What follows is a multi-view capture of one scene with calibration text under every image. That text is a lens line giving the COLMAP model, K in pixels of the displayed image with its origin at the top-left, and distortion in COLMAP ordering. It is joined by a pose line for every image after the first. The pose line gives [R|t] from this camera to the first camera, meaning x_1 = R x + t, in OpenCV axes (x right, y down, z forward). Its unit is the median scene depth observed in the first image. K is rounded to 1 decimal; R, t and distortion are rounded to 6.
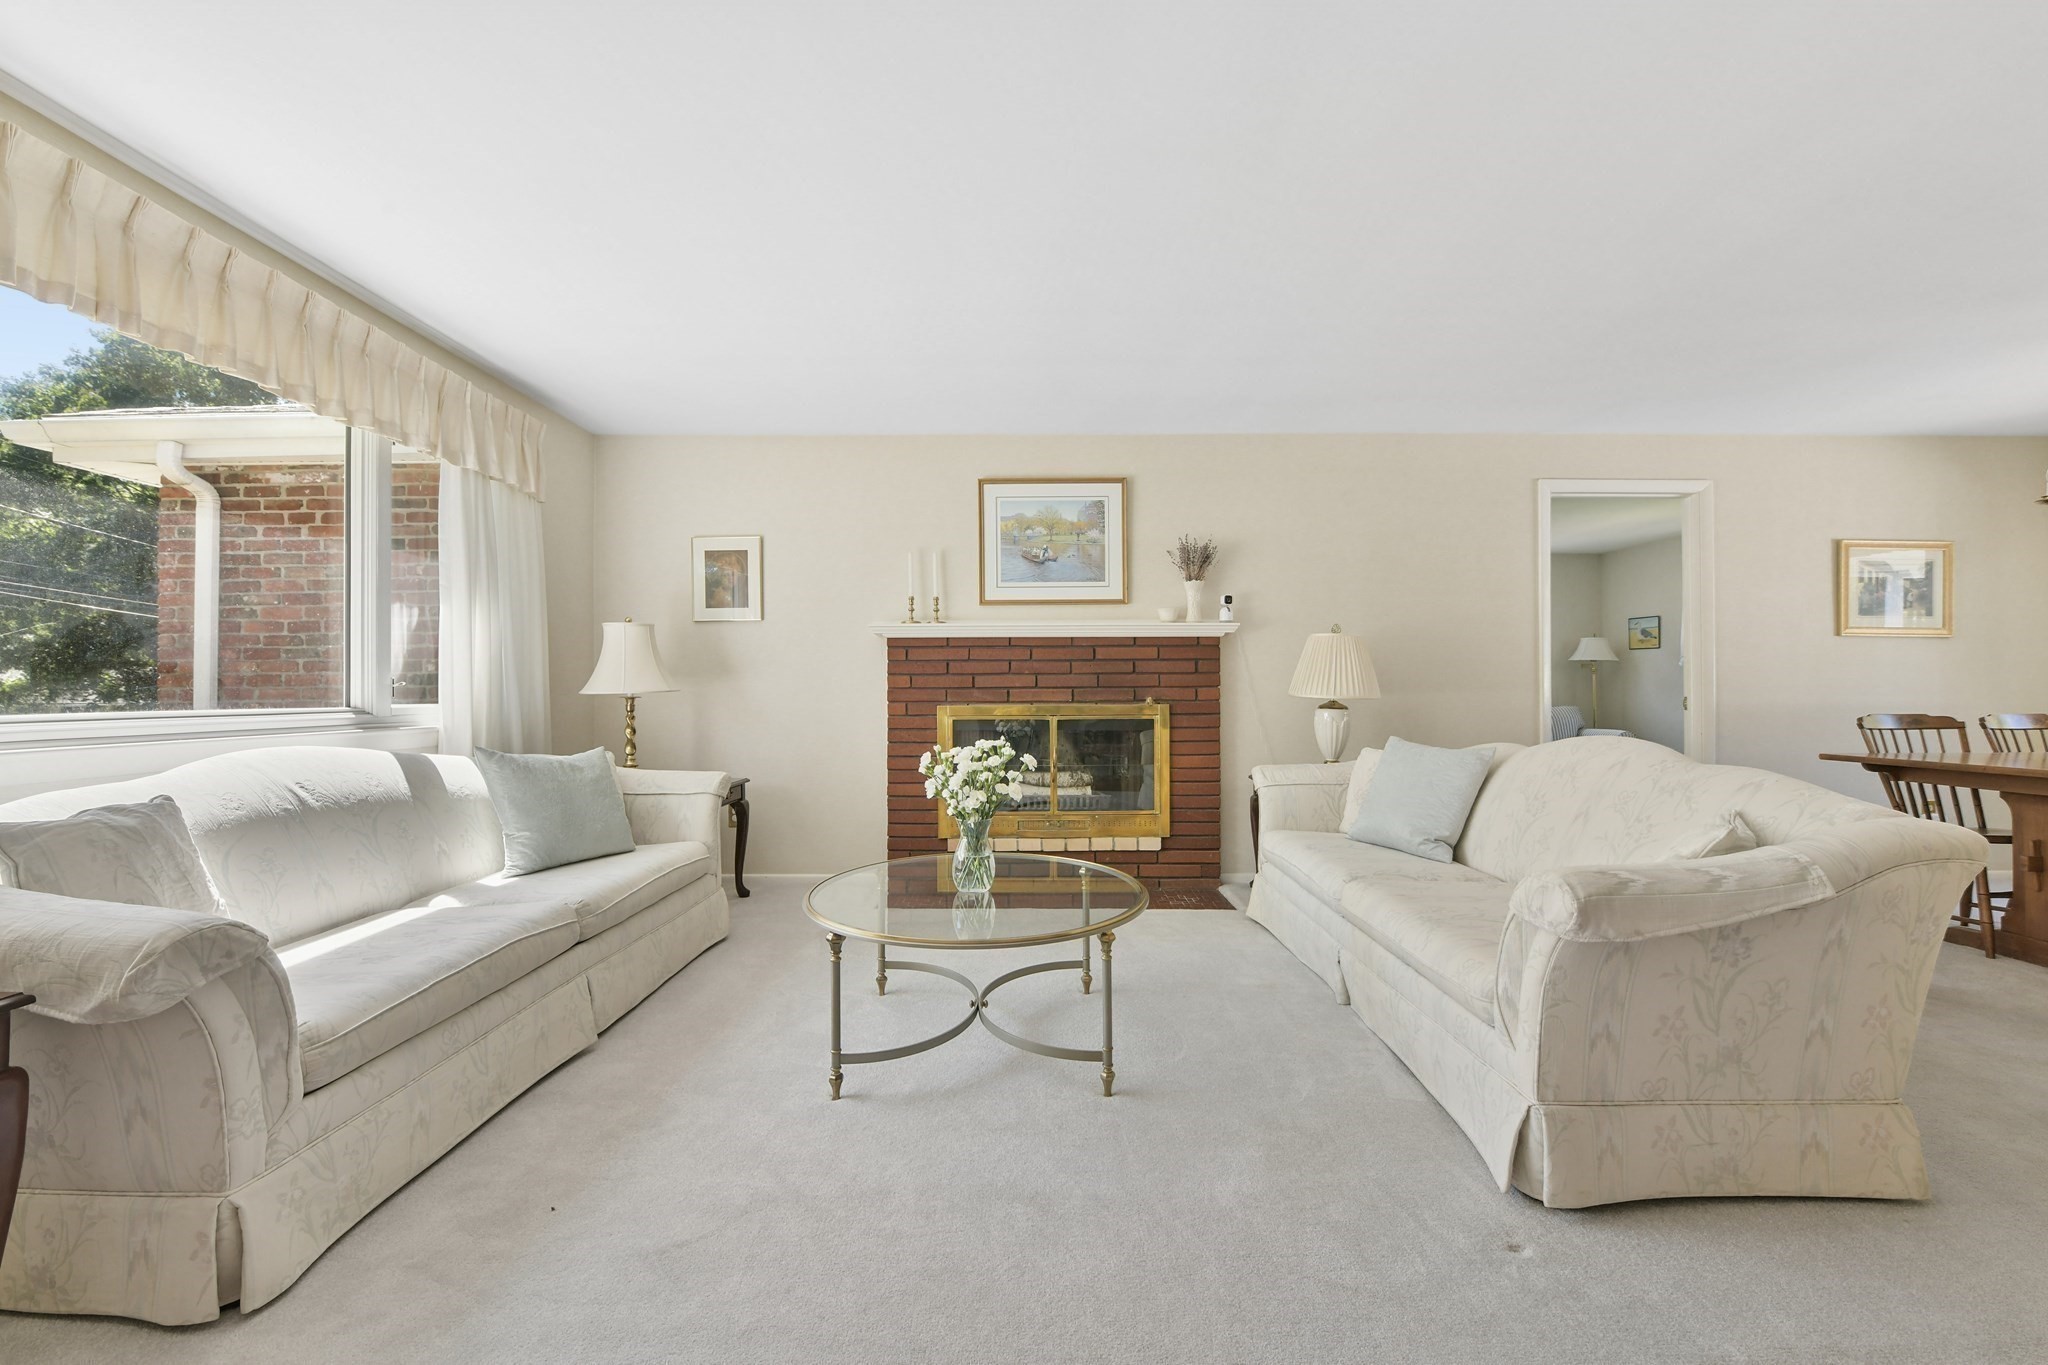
lens RADIAL K [[818.5, 0, 1033.5], [0, 818.5, 683.0], [0, 0, 1]] dist [-0.004568, -0.001204]
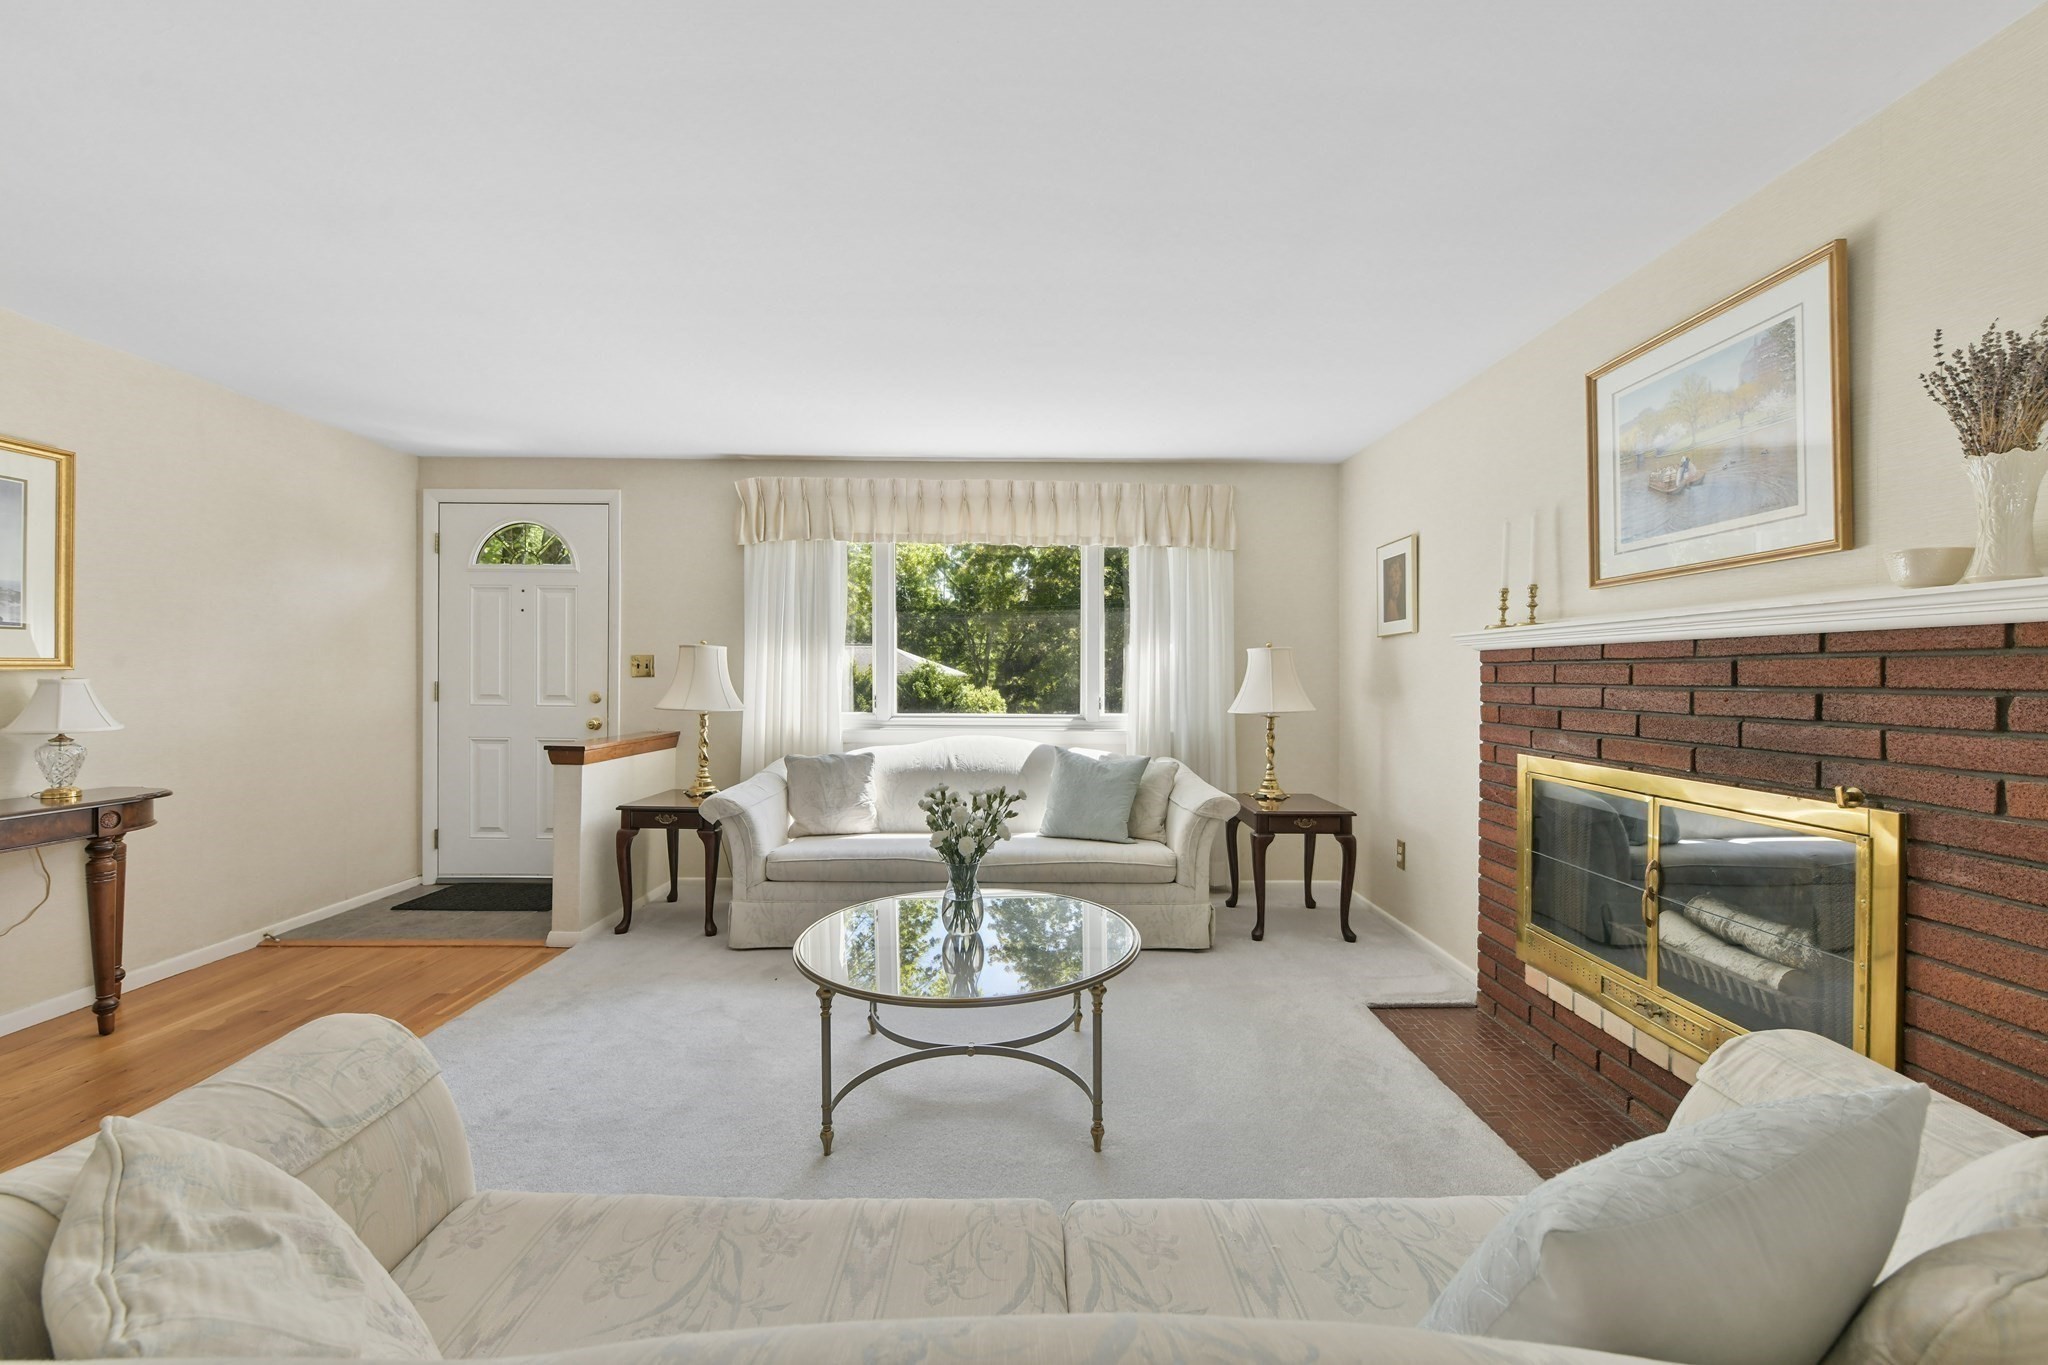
lens RADIAL K [[818.5, 0, 1026.4], [0, 818.5, 679.3], [0, 0, 1]] dist [-0.004568, -0.001204]
pose [[0.002338, 0.008984, -0.999957, 0.623750], [0.002571, 0.999956, 0.008990, -0.044939], [0.999994, -0.002591, 0.002315, 0.719608]]
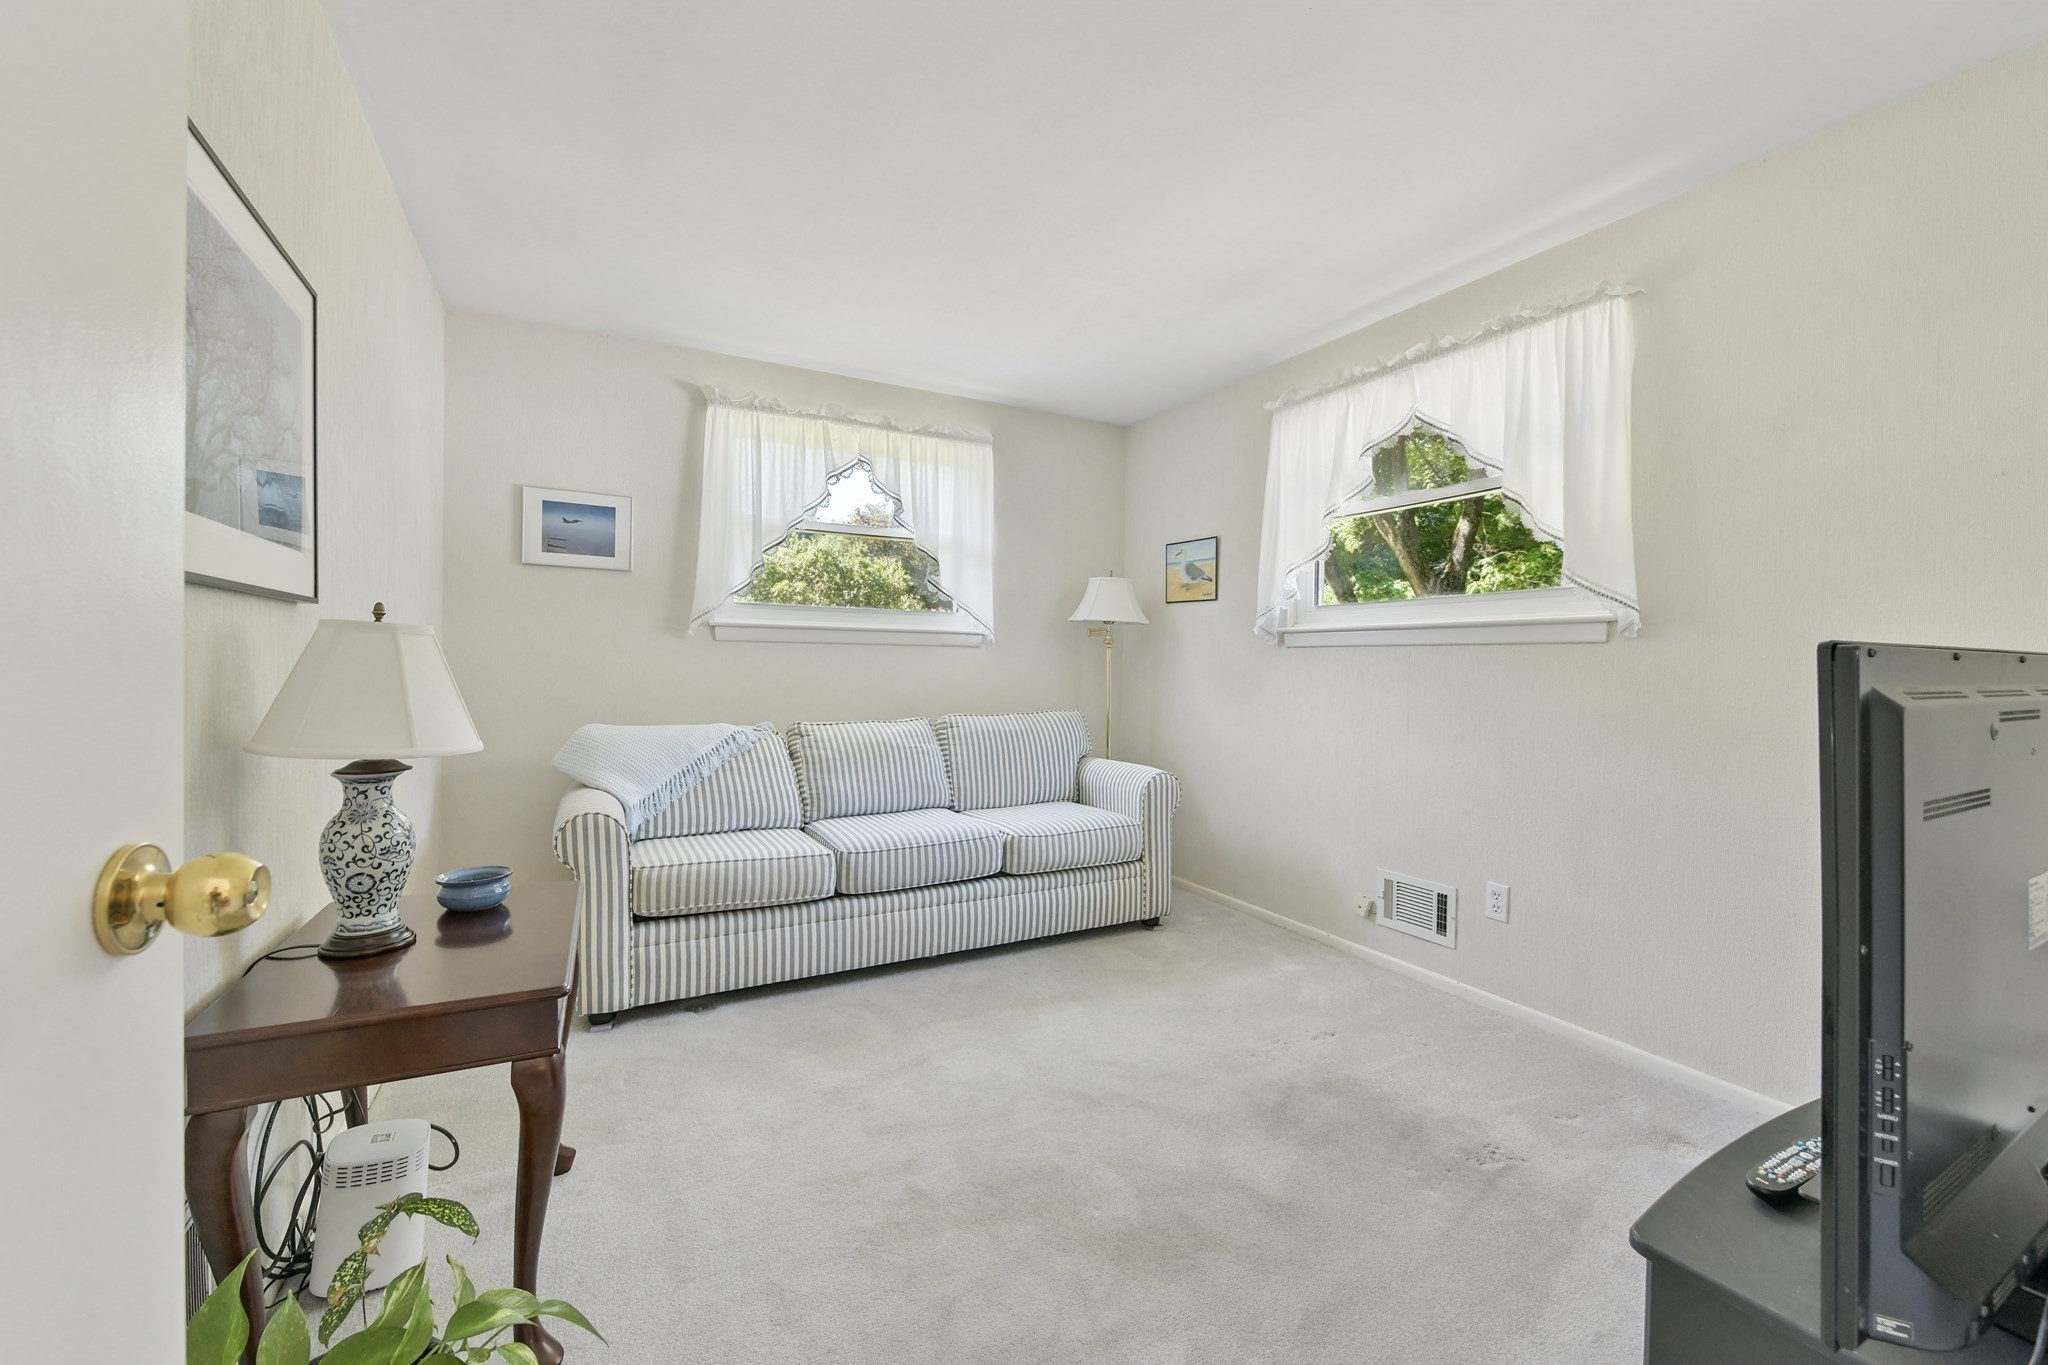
lens RADIAL K [[818.5, 0, 1032.5], [0, 818.5, 674.2], [0, 0, 1]] dist [-0.004568, -0.001204]
pose [[0.881040, 0.006100, 0.473002, 0.880084], [-0.016257, 0.999717, 0.017388, -0.006804], [-0.472762, -0.023009, 0.880889, 1.249772]]
